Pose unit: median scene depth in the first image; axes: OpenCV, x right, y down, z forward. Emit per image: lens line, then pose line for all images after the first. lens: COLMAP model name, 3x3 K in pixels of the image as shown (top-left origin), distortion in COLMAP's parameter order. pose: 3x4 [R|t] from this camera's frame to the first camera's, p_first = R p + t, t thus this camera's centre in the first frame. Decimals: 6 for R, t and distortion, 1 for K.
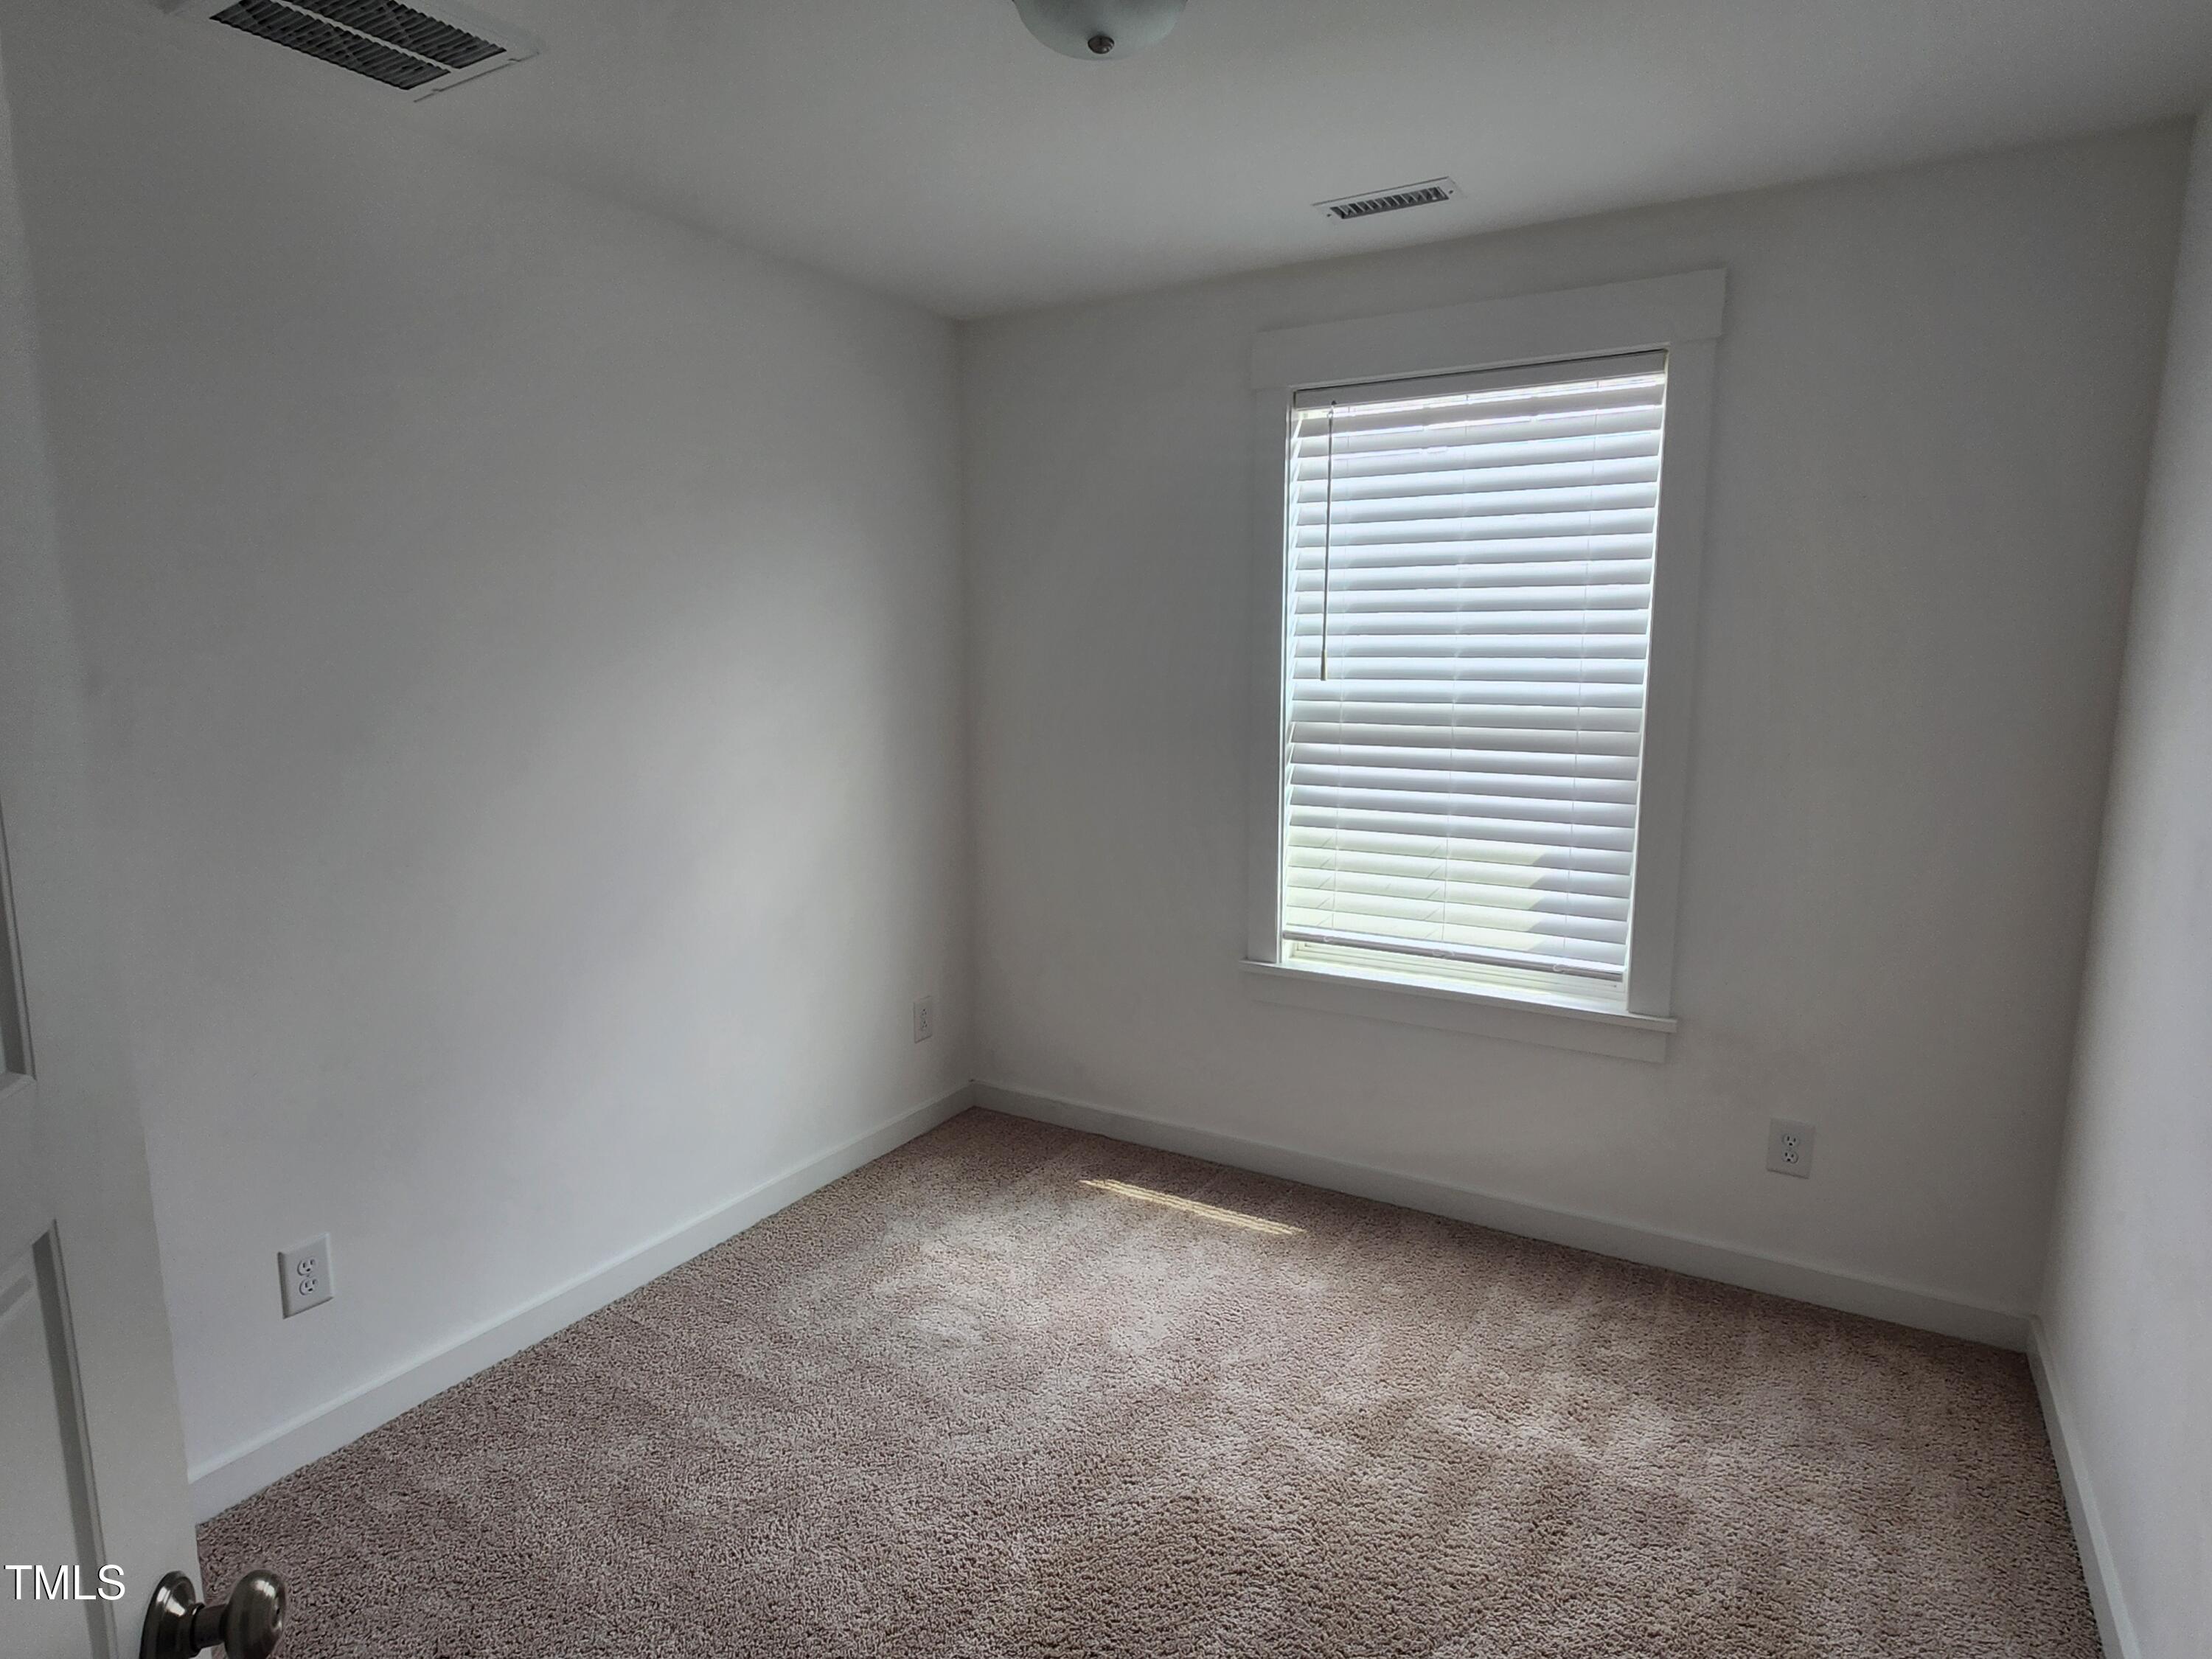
lens RADIAL K [[1236.6, 0, 1106.0], [0, 1236.6, 829.5], [0, 0, 1]] dist [-0.003767, 0.001111]
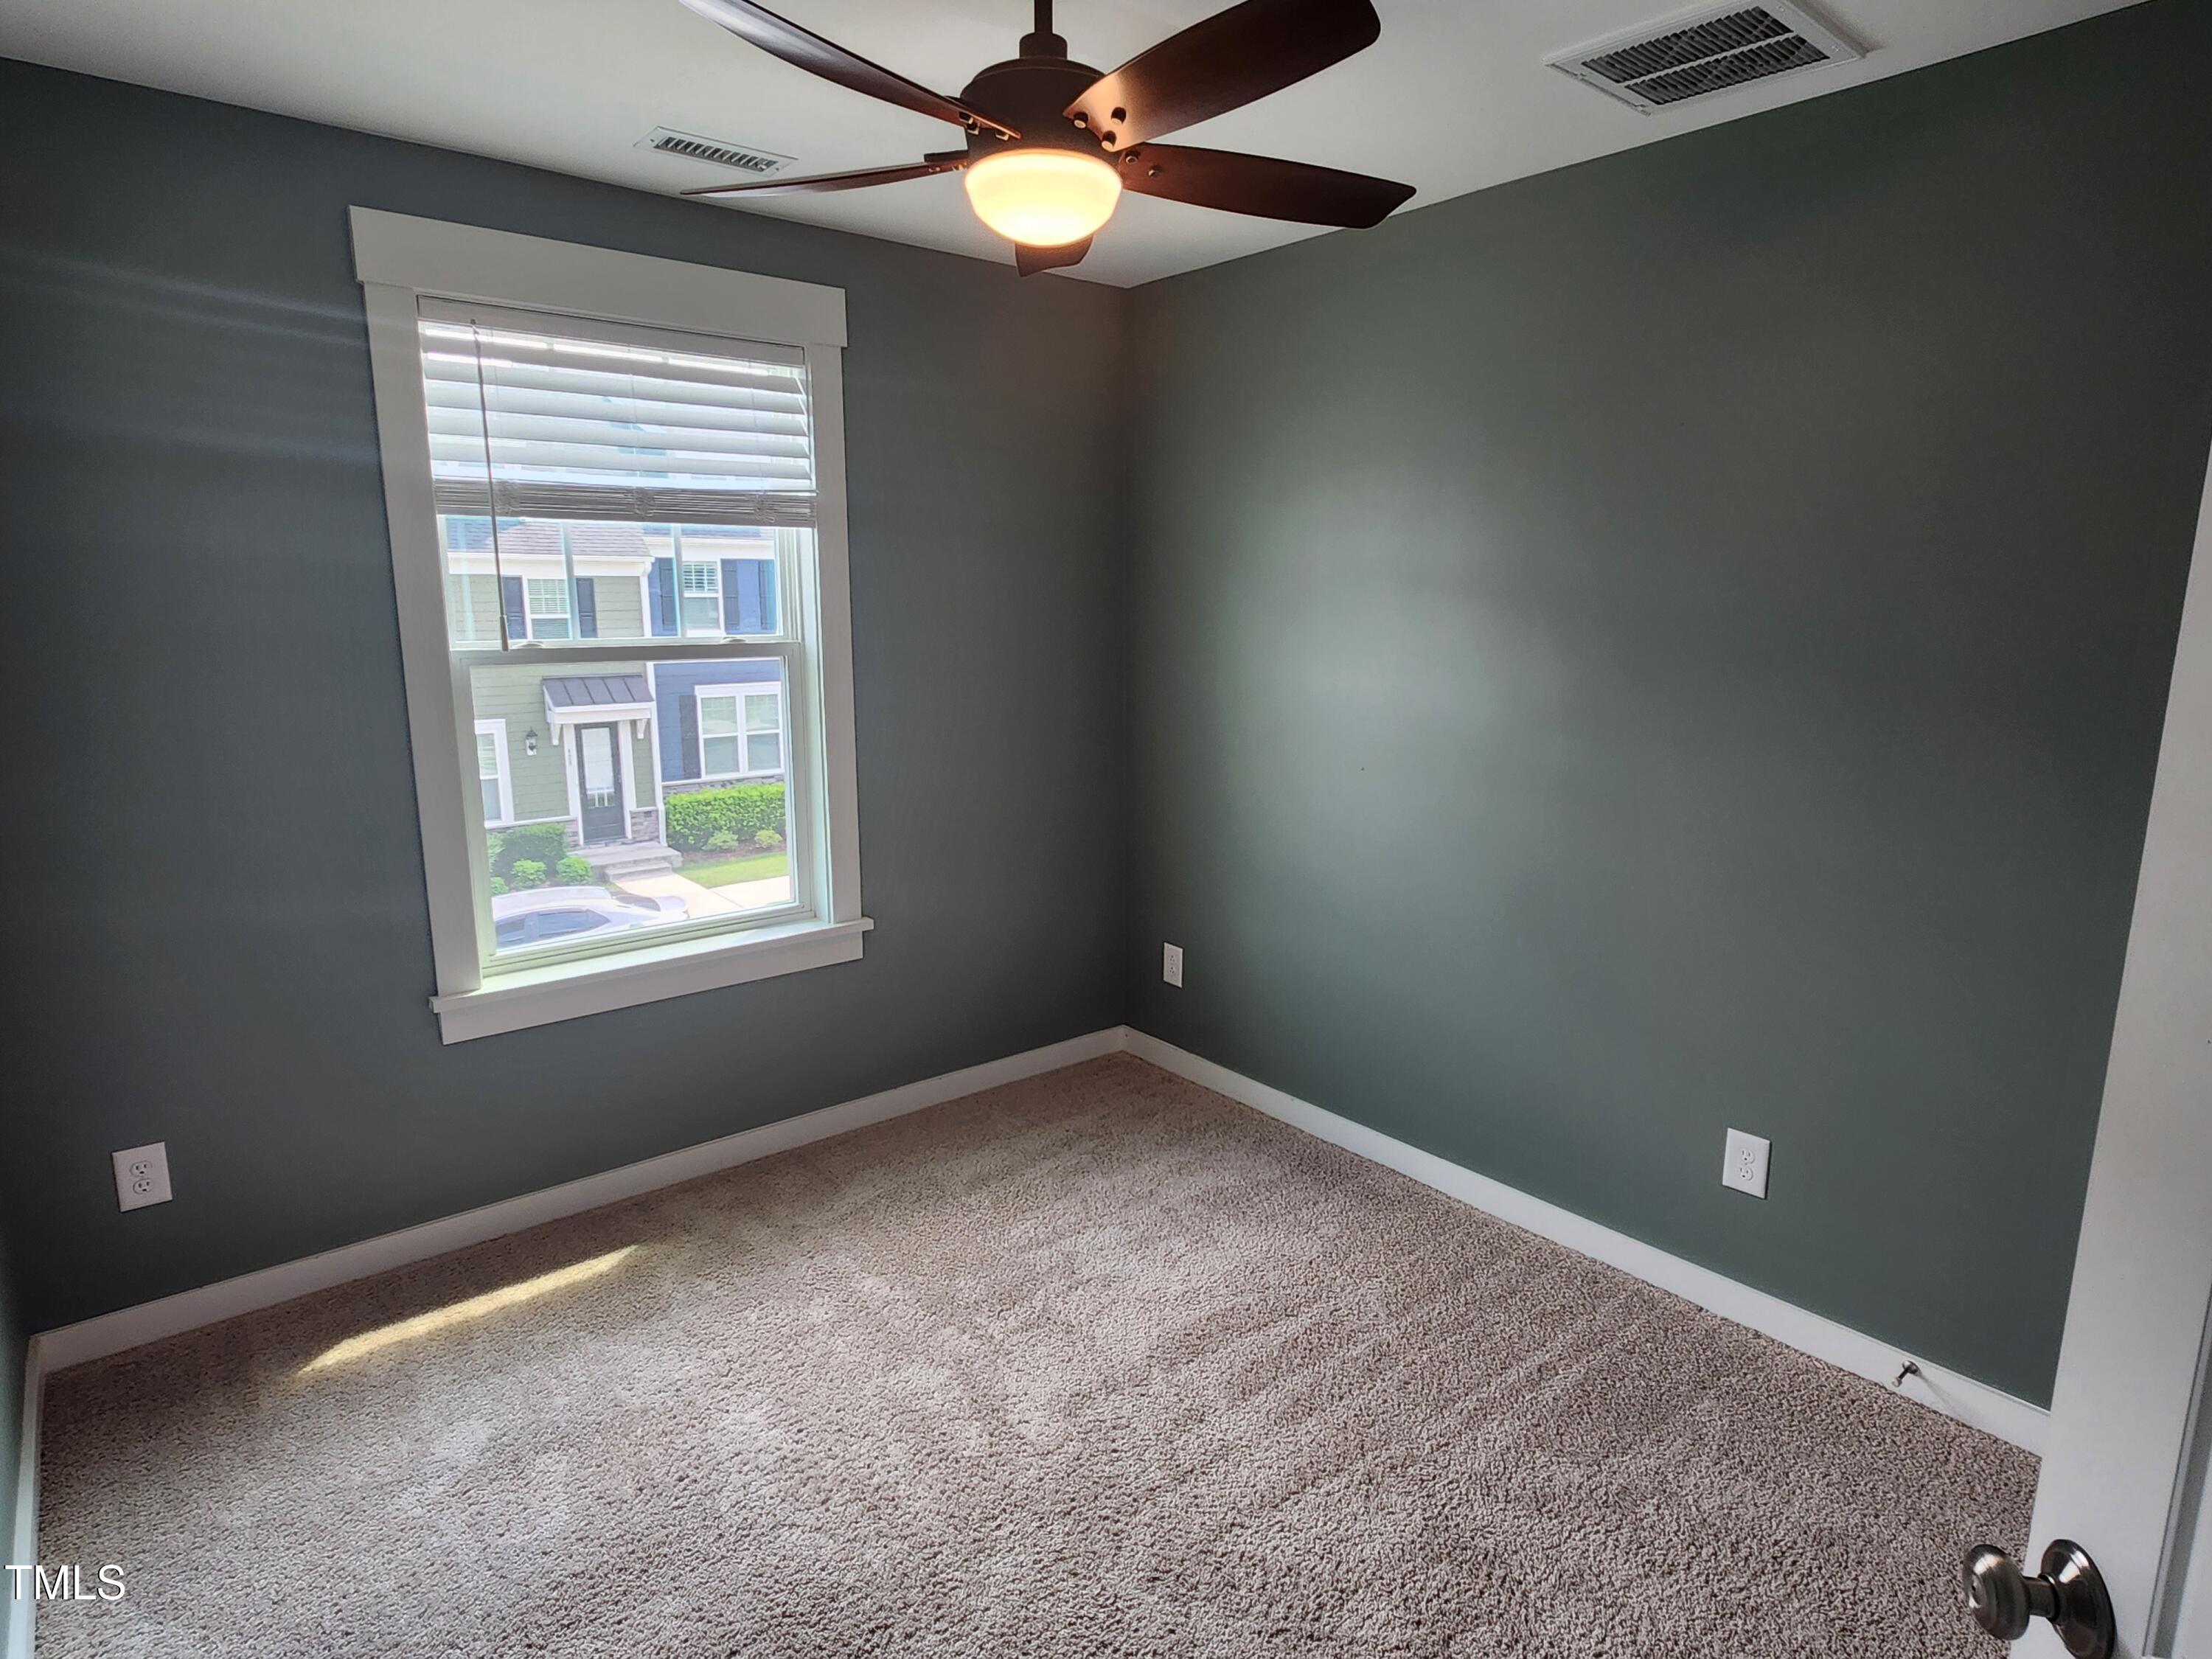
lens RADIAL K [[1236.6, 0, 1106.0], [0, 1236.6, 829.5], [0, 0, 1]] dist [-0.003767, 0.001111]
pose [[0.332011, -0.173123, 0.927252, -0.581936], [0.144706, 0.980725, 0.131294, -0.056847], [-0.932110, 0.090588, 0.350664, 0.362376]]
